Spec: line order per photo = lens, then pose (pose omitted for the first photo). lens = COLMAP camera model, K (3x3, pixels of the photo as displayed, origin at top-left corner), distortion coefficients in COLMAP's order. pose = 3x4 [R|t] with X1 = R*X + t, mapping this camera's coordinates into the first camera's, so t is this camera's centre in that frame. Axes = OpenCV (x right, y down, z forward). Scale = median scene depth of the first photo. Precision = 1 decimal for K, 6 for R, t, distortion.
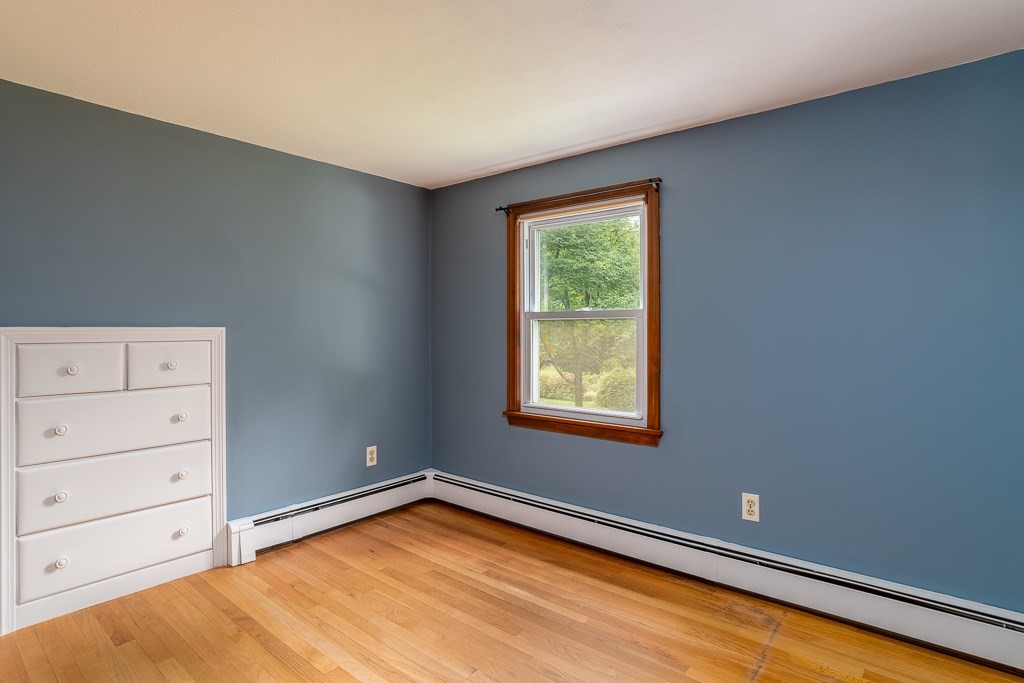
lens RADIAL K [[549.7, 0, 512.0], [0, 549.7, 341.5], [0, 0, 1]] dist [-0.005360, -0.000760]
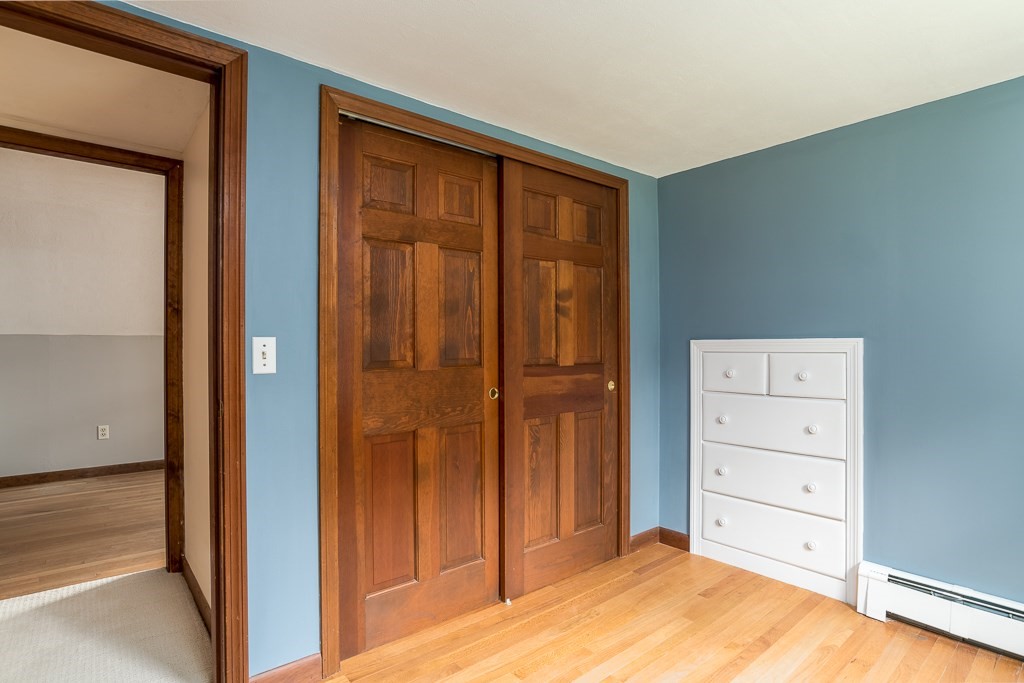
lens RADIAL K [[549.7, 0, 512.0], [0, 549.7, 341.5], [0, 0, 1]] dist [-0.005360, -0.000760]
pose [[-0.200294, 0.002166, -0.979733, 0.460856], [-0.004711, 0.999984, 0.003174, -0.021076], [0.979724, 0.005251, -0.200281, 0.640386]]
